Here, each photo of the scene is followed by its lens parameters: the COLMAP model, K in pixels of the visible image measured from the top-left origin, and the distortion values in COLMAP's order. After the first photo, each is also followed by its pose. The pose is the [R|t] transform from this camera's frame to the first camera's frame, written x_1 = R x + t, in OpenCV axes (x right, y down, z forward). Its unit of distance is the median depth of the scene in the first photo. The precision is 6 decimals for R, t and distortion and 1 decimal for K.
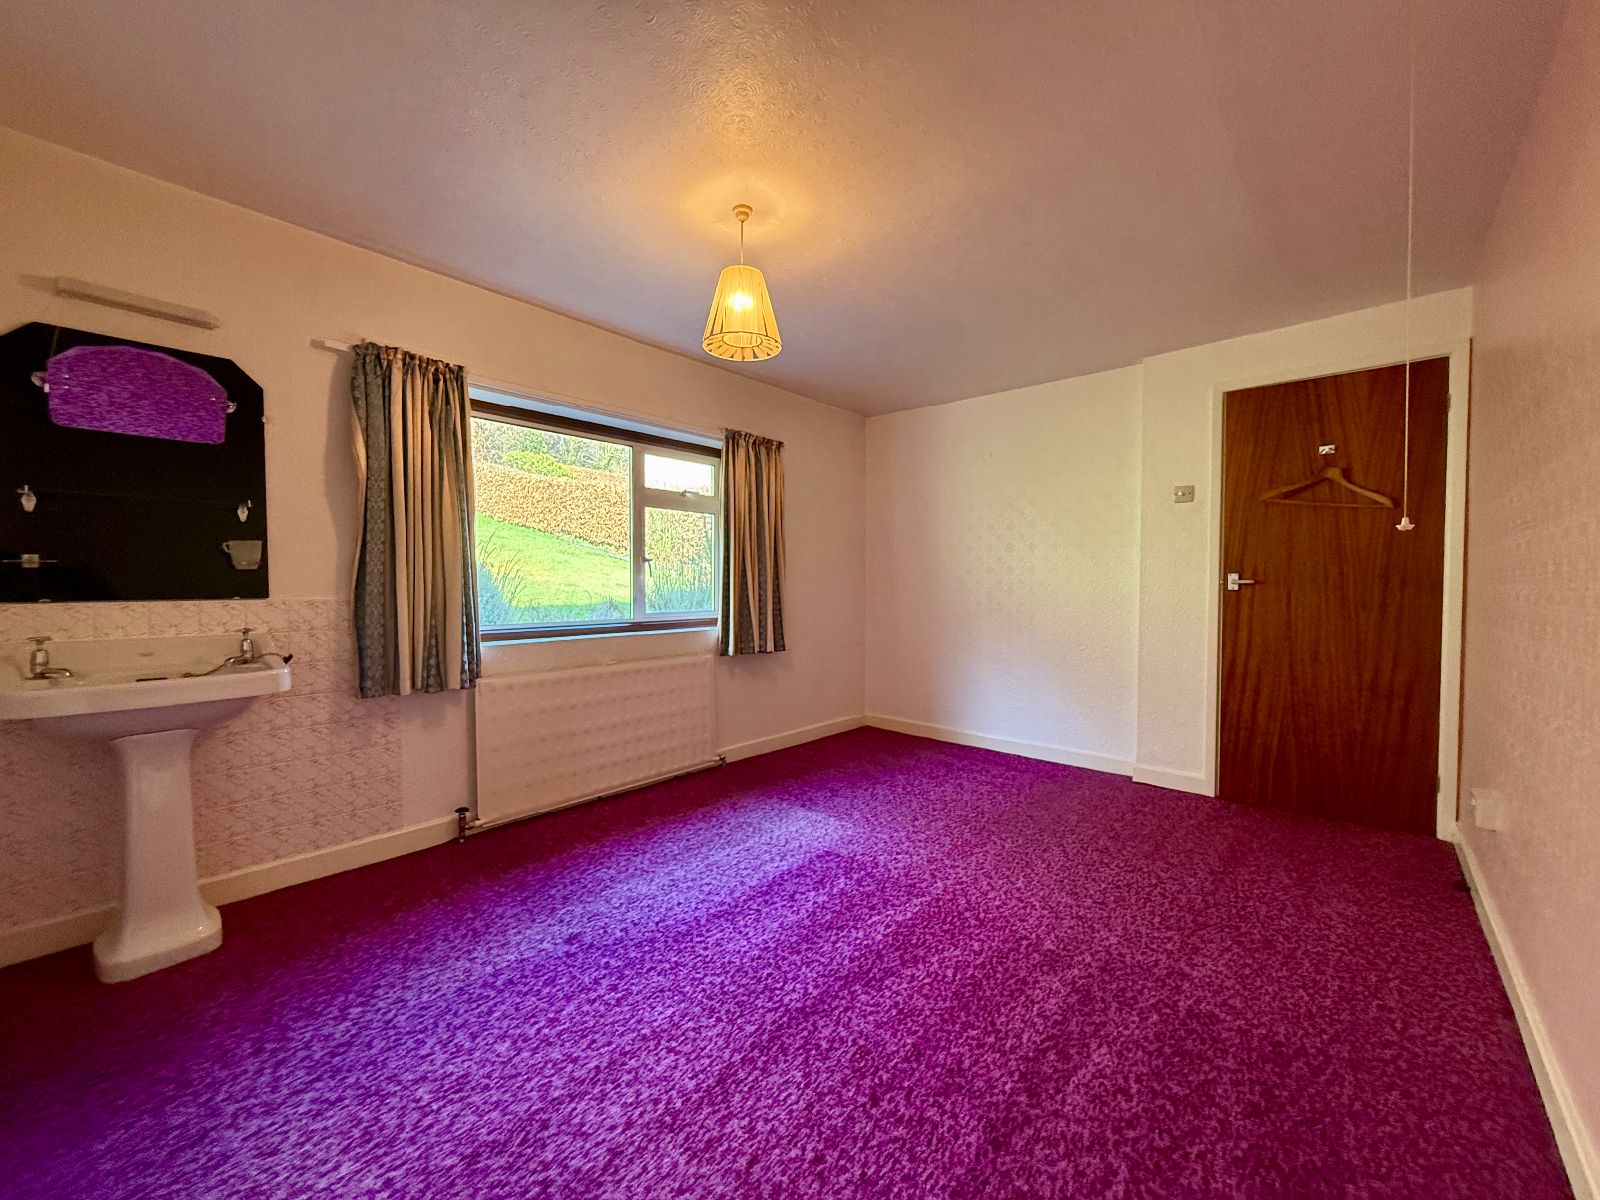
lens RADIAL K [[636.6, 0, 801.1], [0, 636.6, 603.9], [0, 0, 1]] dist [-0.003377, 0.000187]
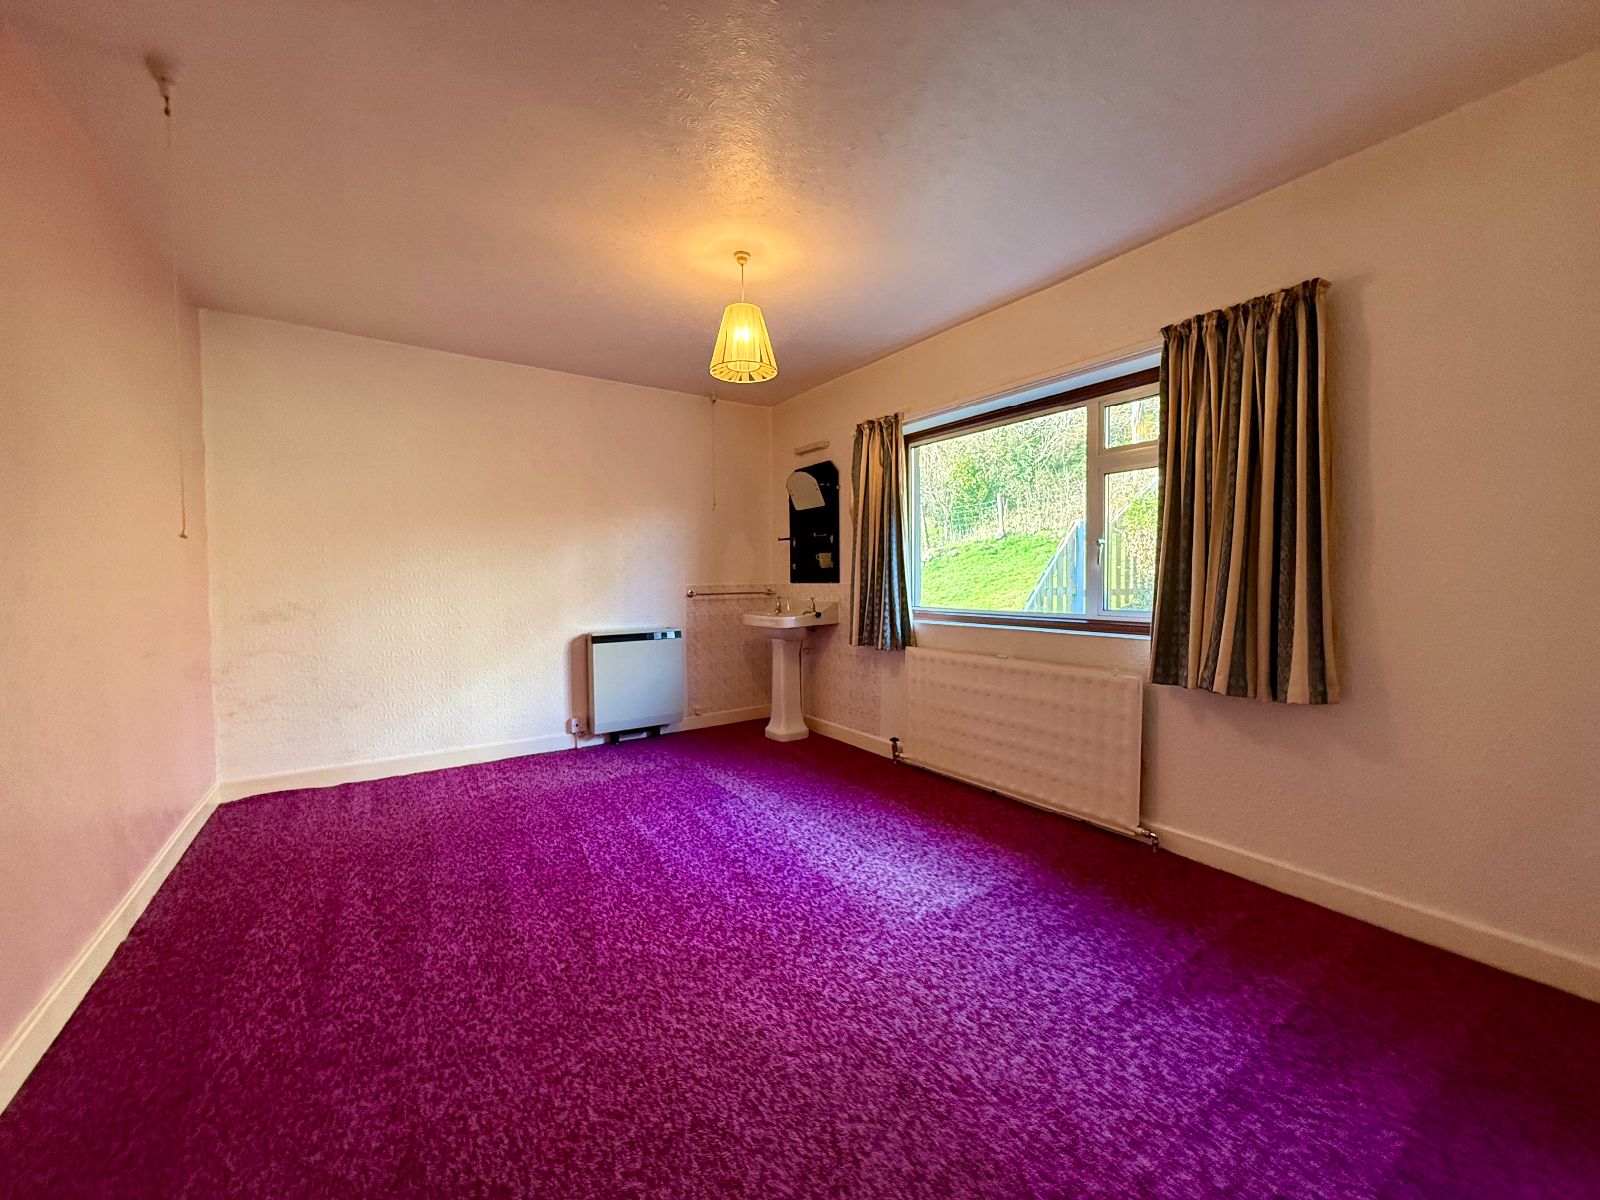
lens RADIAL K [[636.6, 0, 803.8], [0, 636.6, 597.4], [0, 0, 1]] dist [-0.003377, 0.000187]
pose [[-0.249937, 0.030492, -0.967782, 0.802402], [-0.024807, 0.998974, 0.037881, -0.027879], [0.967944, 0.033476, -0.248925, 1.097144]]
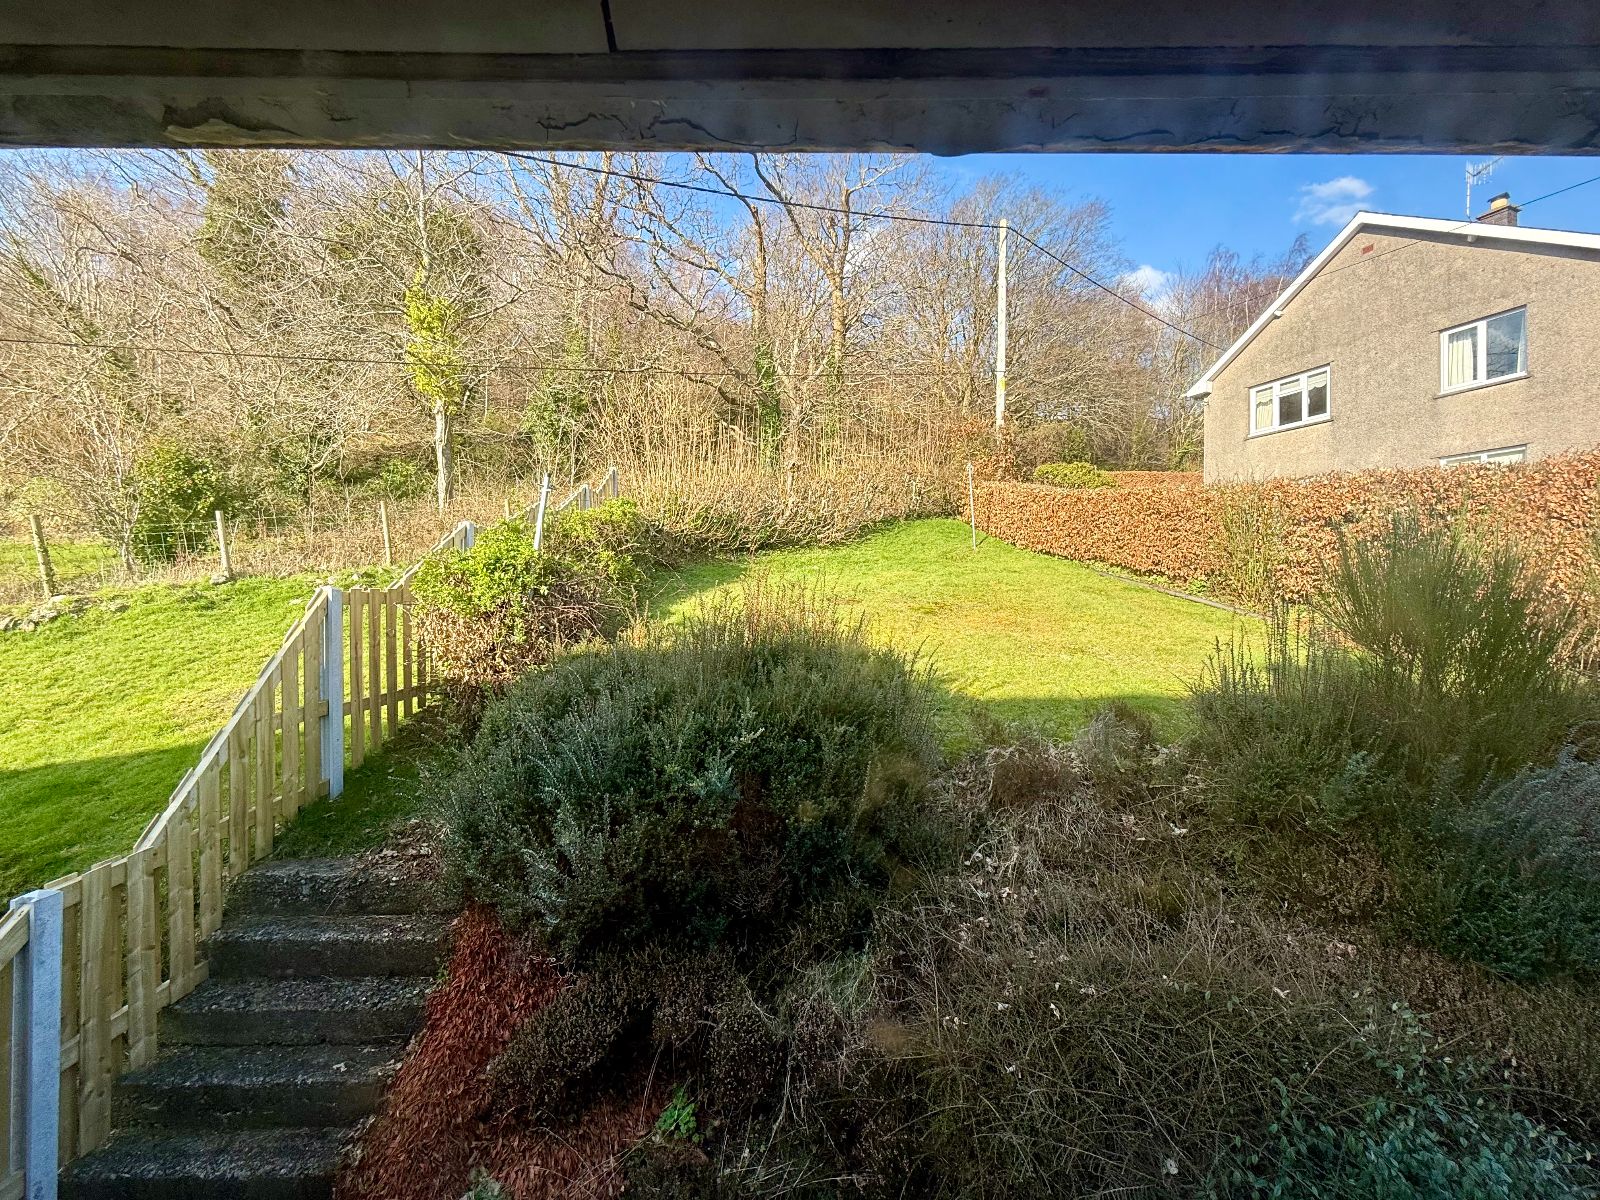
lens RADIAL K [[636.6, 0, 803.4], [0, 636.6, 600.7], [0, 0, 1]] dist [-0.003377, 0.000187]
pose [[0.669179, 0.000773, -0.743101, -0.243775], [-0.018569, 0.999705, -0.015682, -0.268132], [0.742869, 0.024293, 0.668996, 1.387911]]
